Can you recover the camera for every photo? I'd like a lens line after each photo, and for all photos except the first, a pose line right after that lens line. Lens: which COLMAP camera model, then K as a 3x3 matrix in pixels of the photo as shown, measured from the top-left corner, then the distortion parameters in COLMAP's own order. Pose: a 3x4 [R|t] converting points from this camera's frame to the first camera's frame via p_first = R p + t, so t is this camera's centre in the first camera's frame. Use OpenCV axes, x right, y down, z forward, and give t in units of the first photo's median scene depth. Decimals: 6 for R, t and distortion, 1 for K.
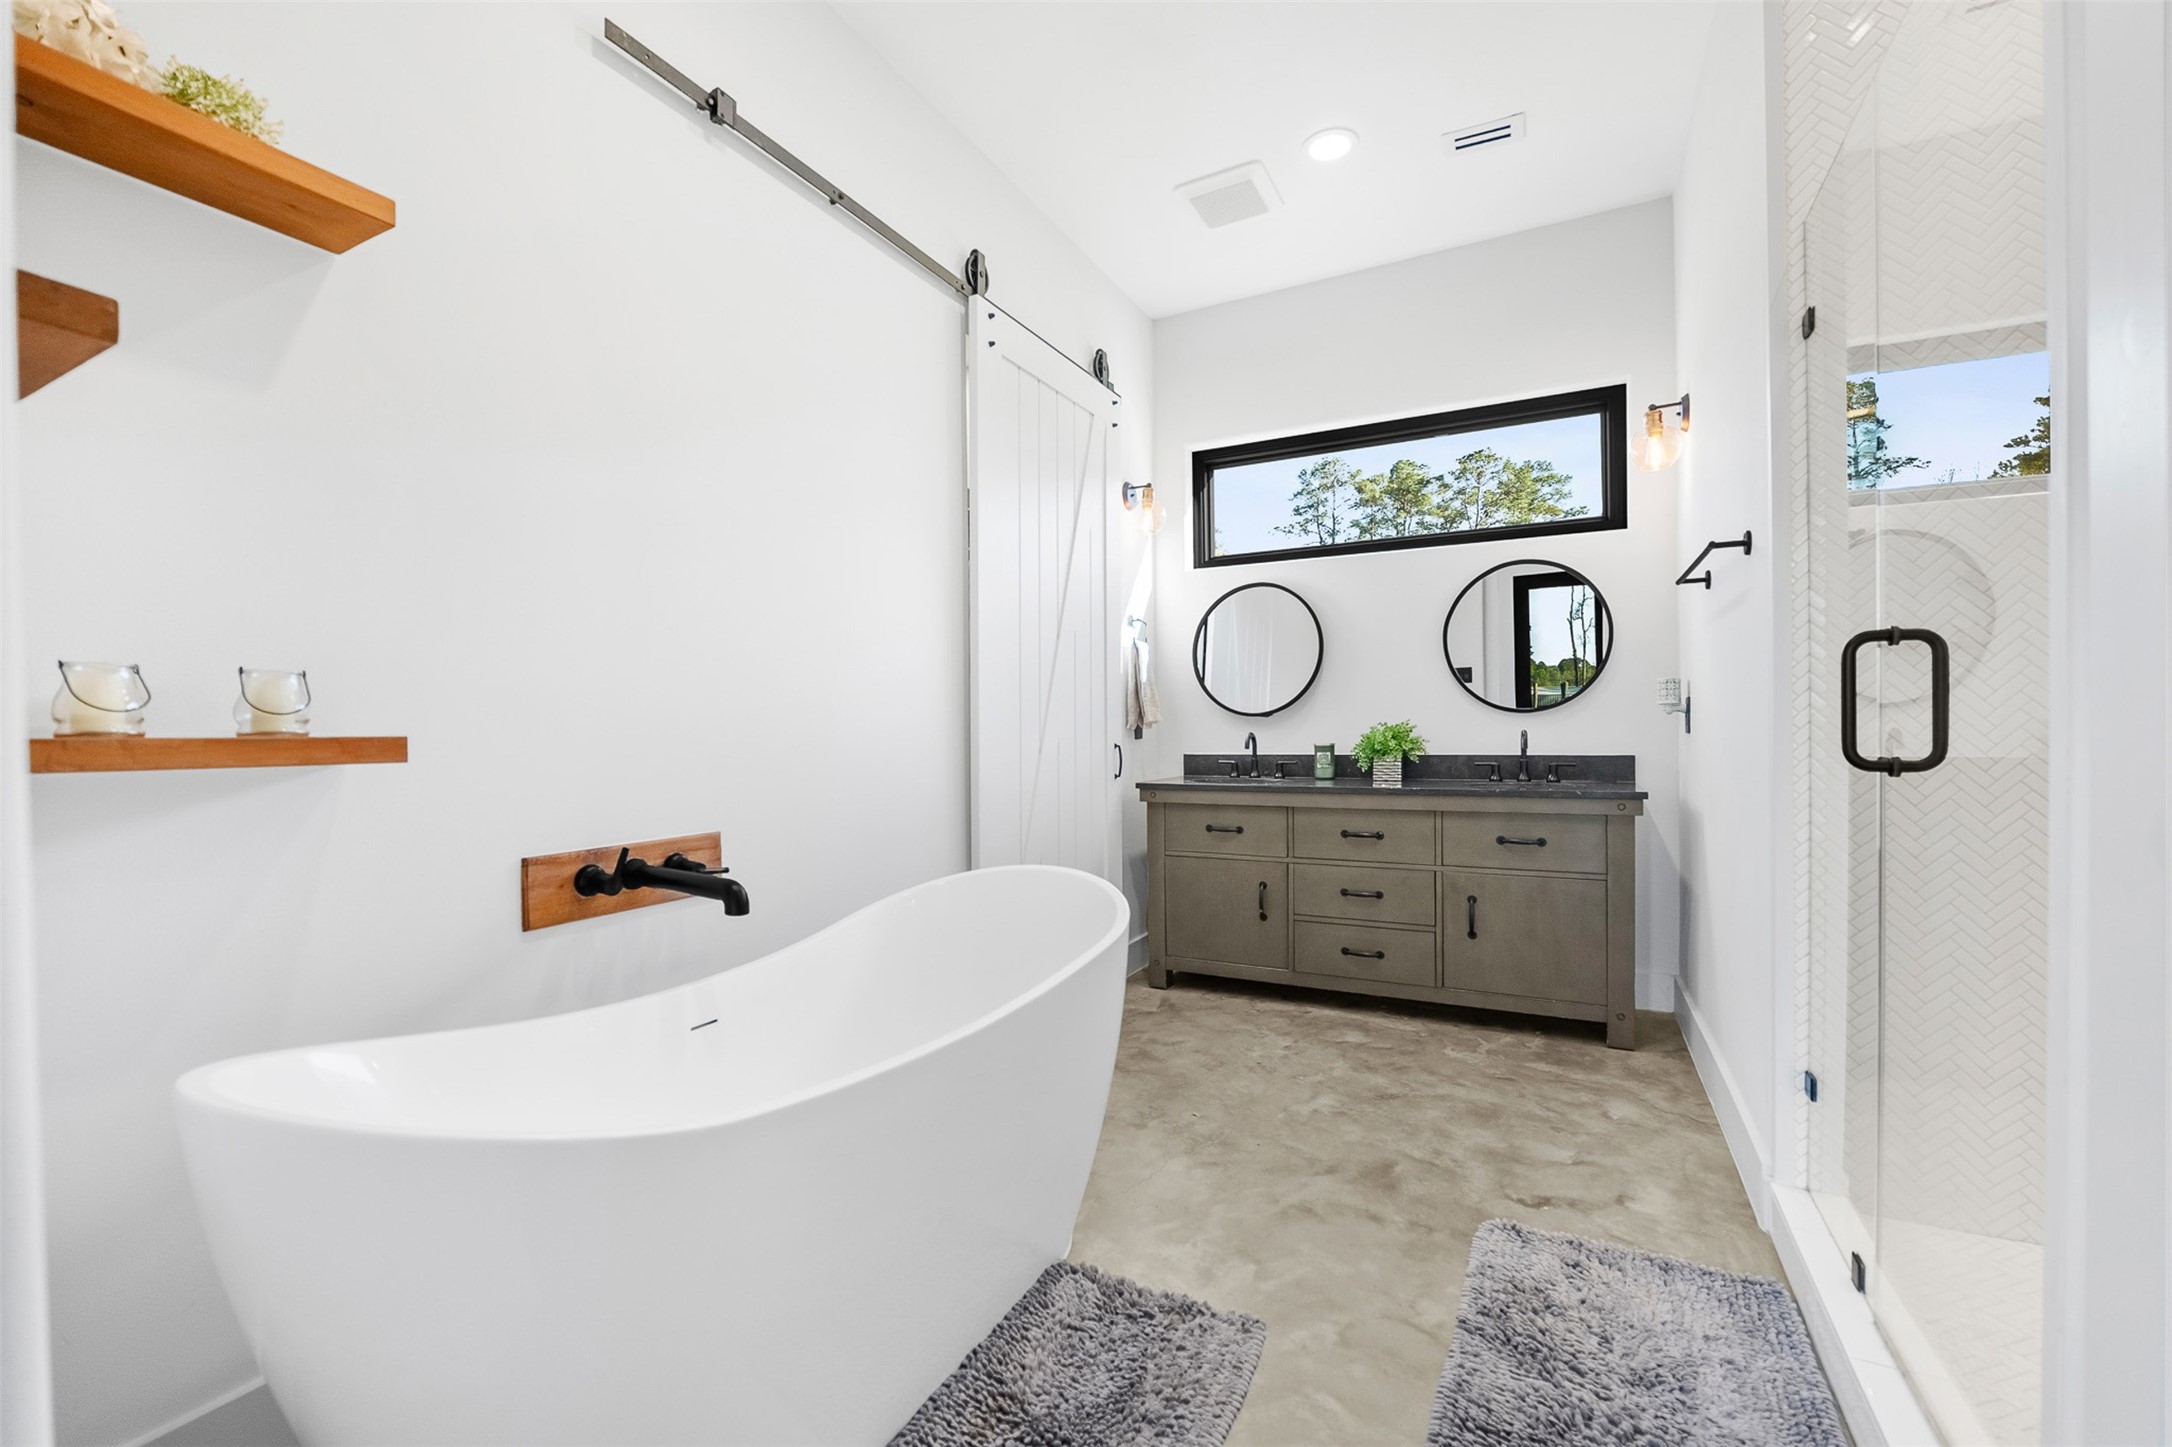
lens RADIAL K [[897.6, 0, 1077.6], [0, 897.6, 747.9], [0, 0, 1]] dist [-0.001529, -0.000094]
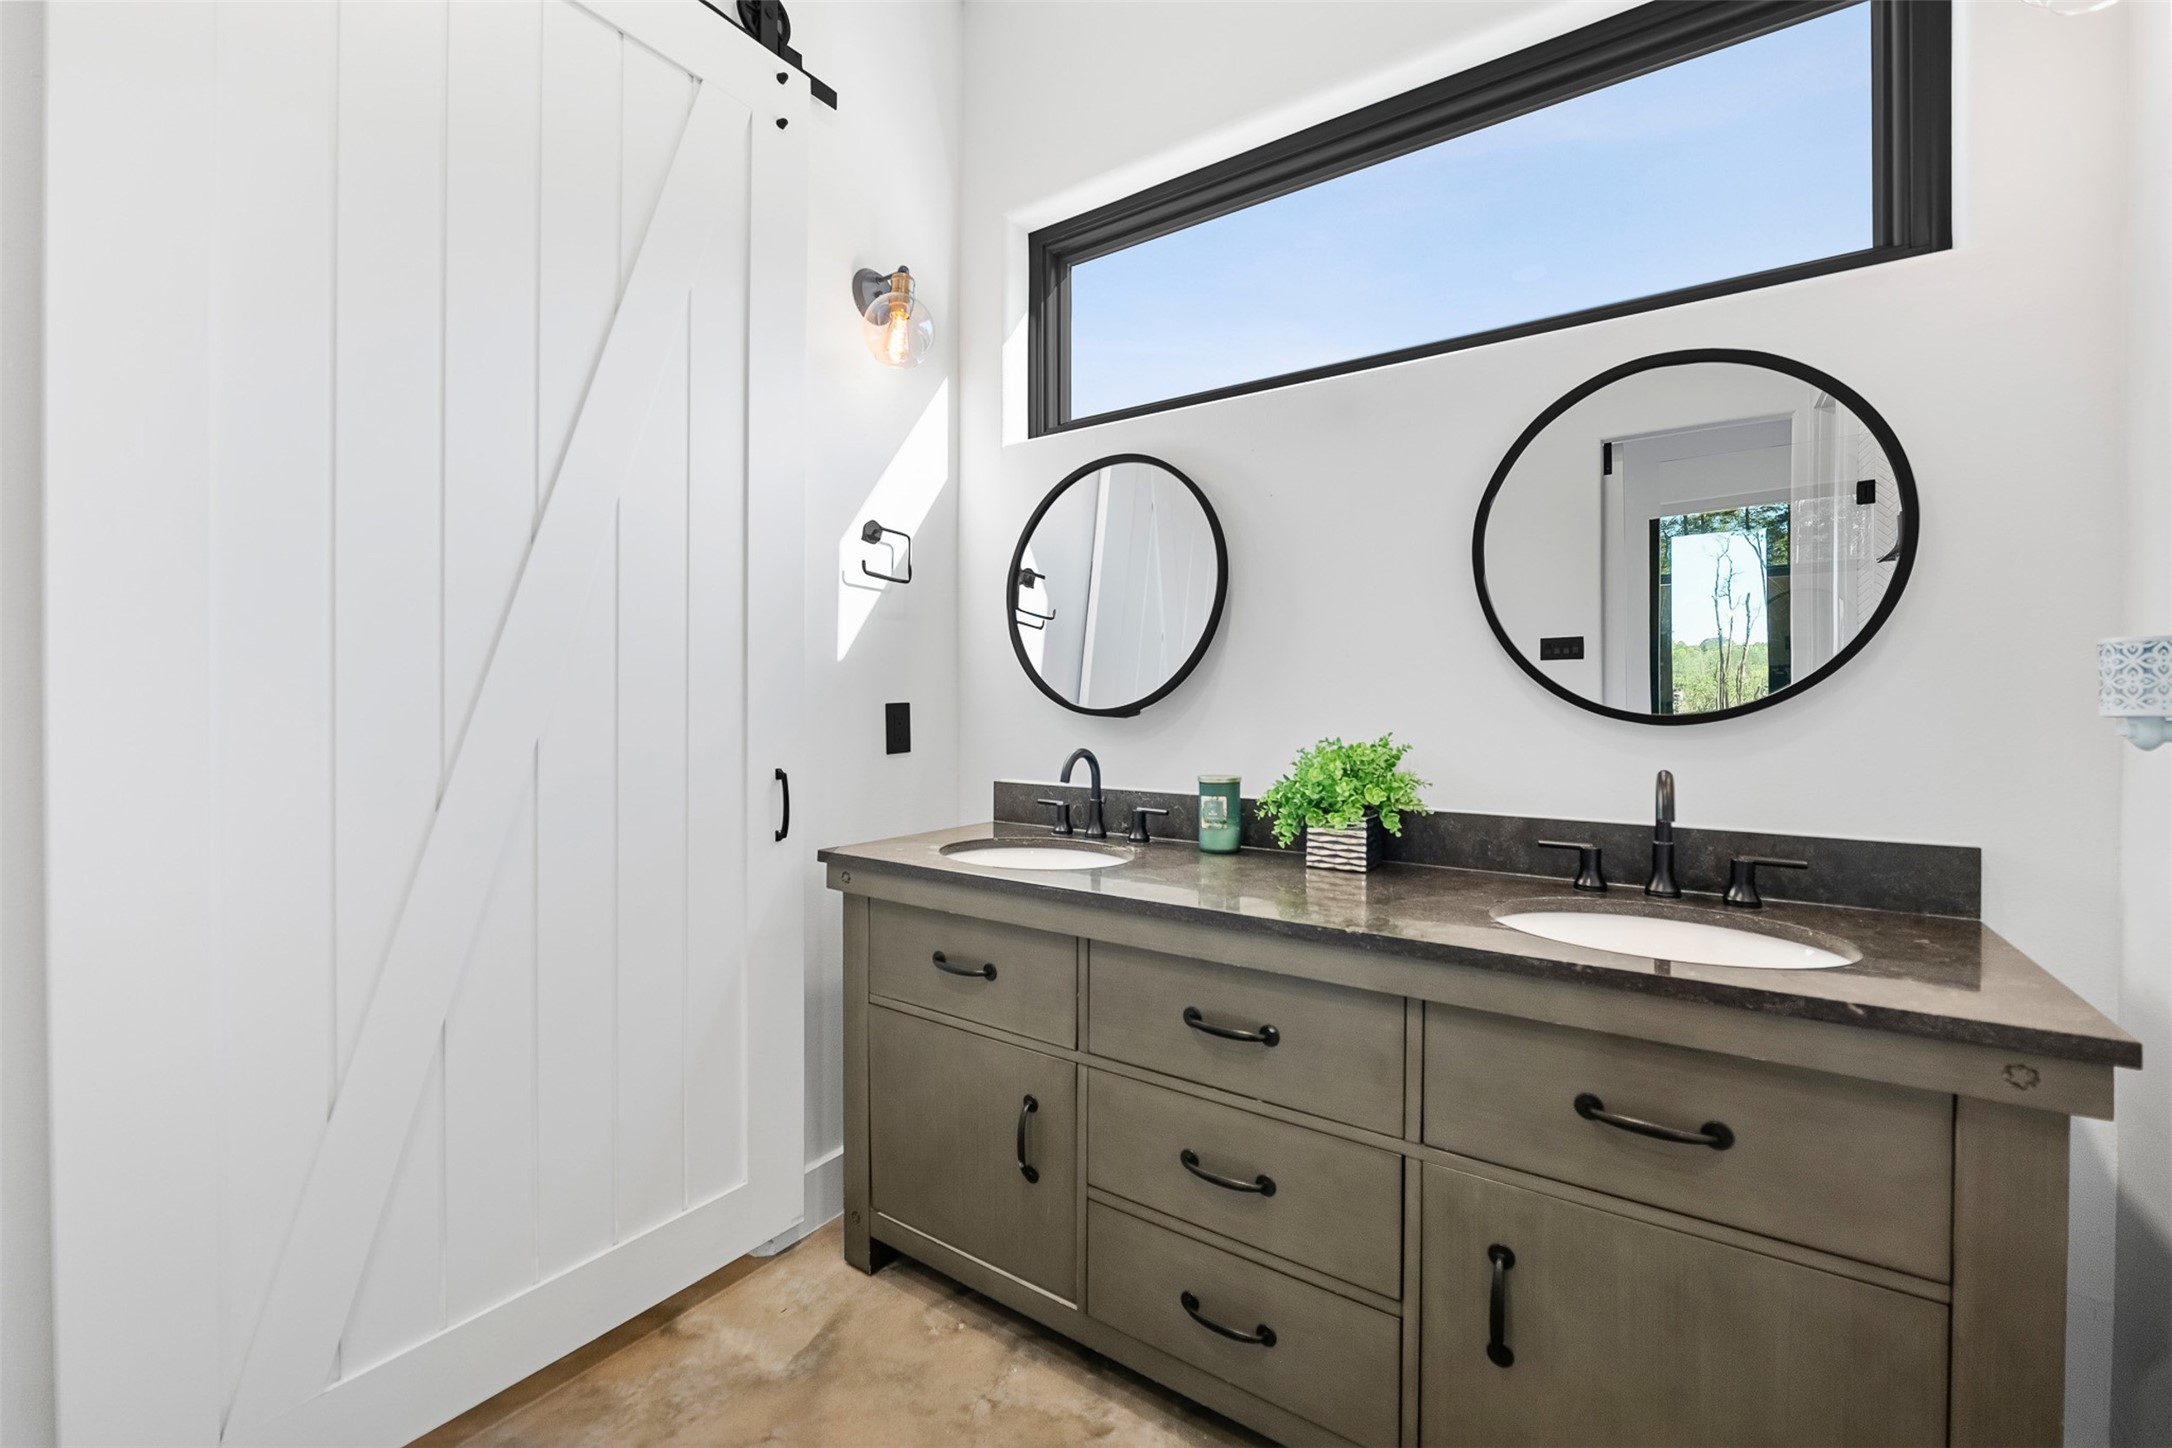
lens RADIAL K [[901.0, 0, 1072.9], [0, 901.0, 720.4], [0, 0, 1]] dist [-0.008263, -0.000115]
pose [[0.992709, 0.015507, -0.119532, 0.270141], [-0.015828, 0.999873, -0.001736, -0.034956], [0.119490, 0.003616, 0.992829, 0.545504]]
